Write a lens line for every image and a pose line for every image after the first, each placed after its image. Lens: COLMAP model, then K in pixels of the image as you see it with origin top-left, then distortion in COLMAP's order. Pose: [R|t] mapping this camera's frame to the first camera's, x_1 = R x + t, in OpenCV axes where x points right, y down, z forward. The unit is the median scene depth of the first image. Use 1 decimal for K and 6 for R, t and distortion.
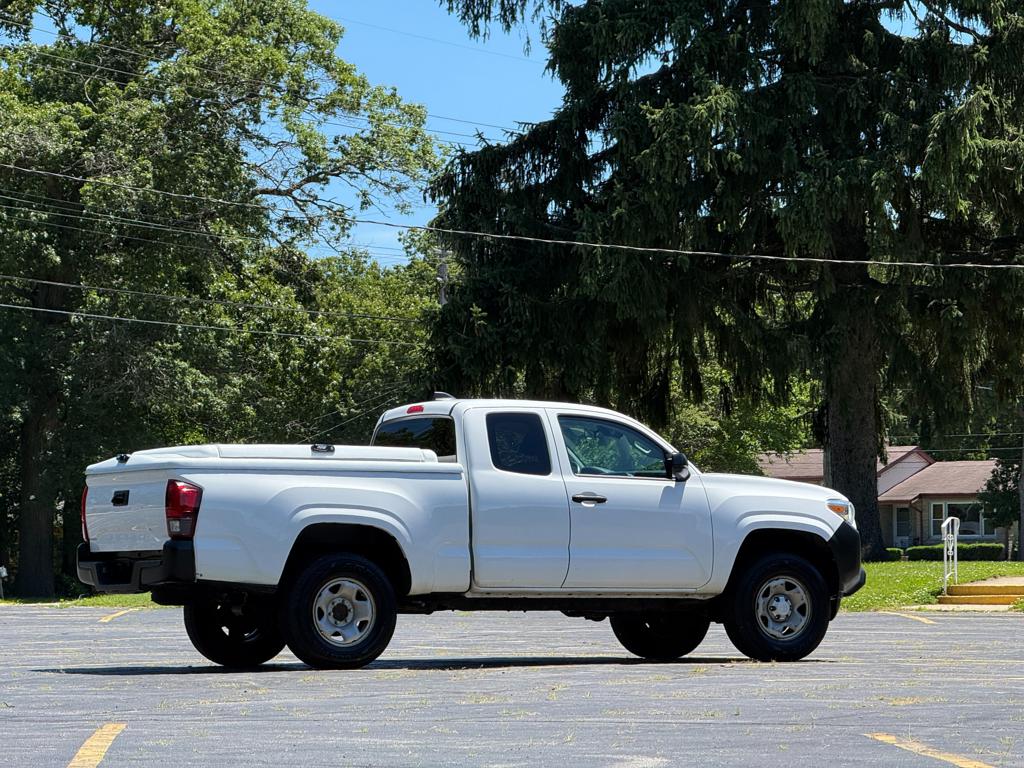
lens RADIAL K [[3613.8, 0, 512.0], [0, 3613.8, 384.0], [0, 0, 1]] dist [0.172826, 4.128191]
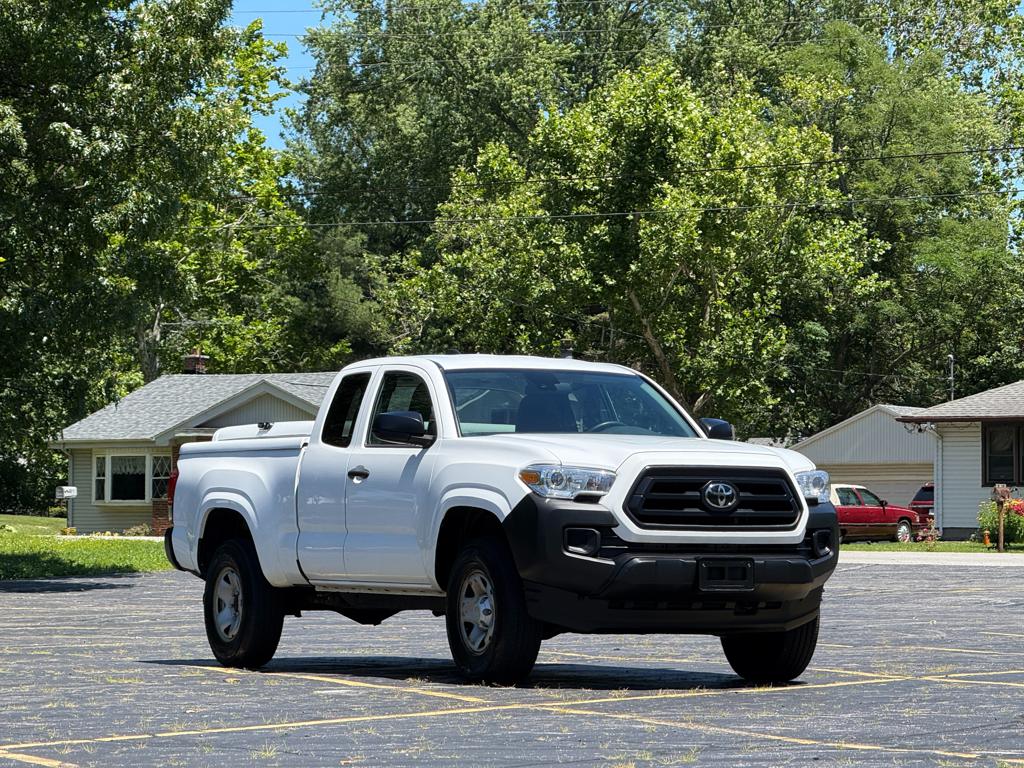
lens RADIAL K [[3613.8, 0, 512.0], [0, 3613.8, 384.0], [0, 0, 1]] dist [0.172826, 4.128191]
pose [[0.010733, -0.042026, -0.999059, 0.840097], [0.053536, 0.997708, -0.041394, 0.047050], [0.998508, -0.053041, 0.012959, 1.019032]]
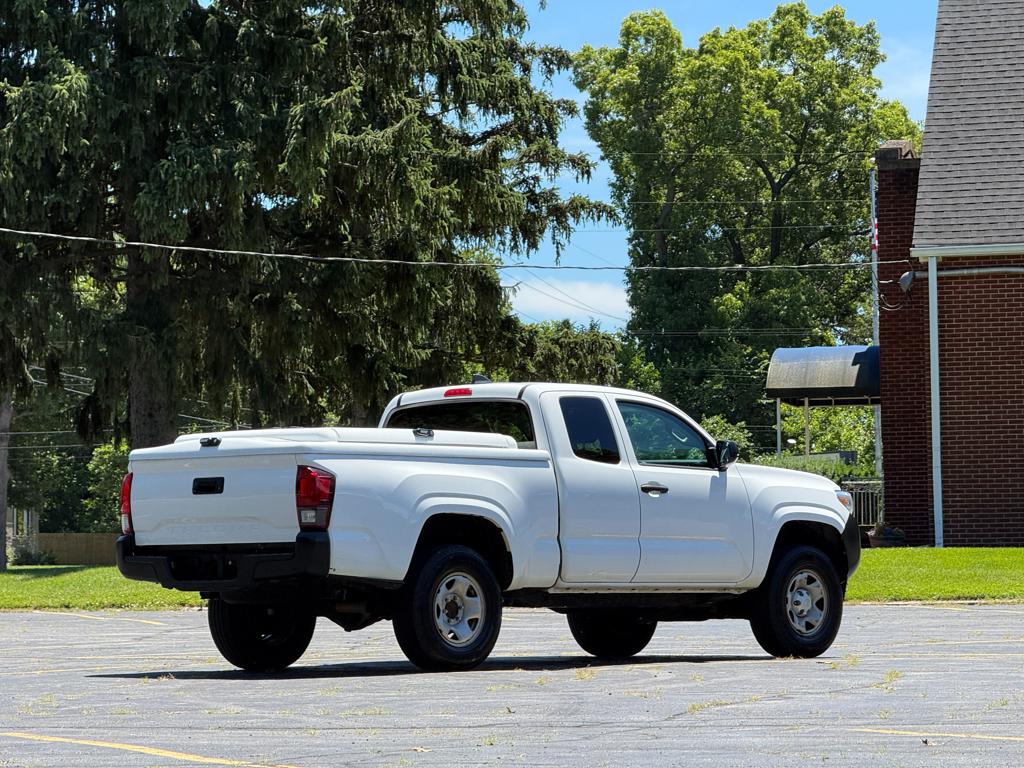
lens RADIAL K [[3613.8, 0, 512.0], [0, 3613.8, 384.0], [0, 0, 1]] dist [0.172826, 4.128191]
pose [[0.941095, 0.013105, 0.337887, -0.333288], [-0.012670, 0.999914, -0.003494, 0.008003], [-0.337904, -0.000993, 0.941180, 0.117764]]
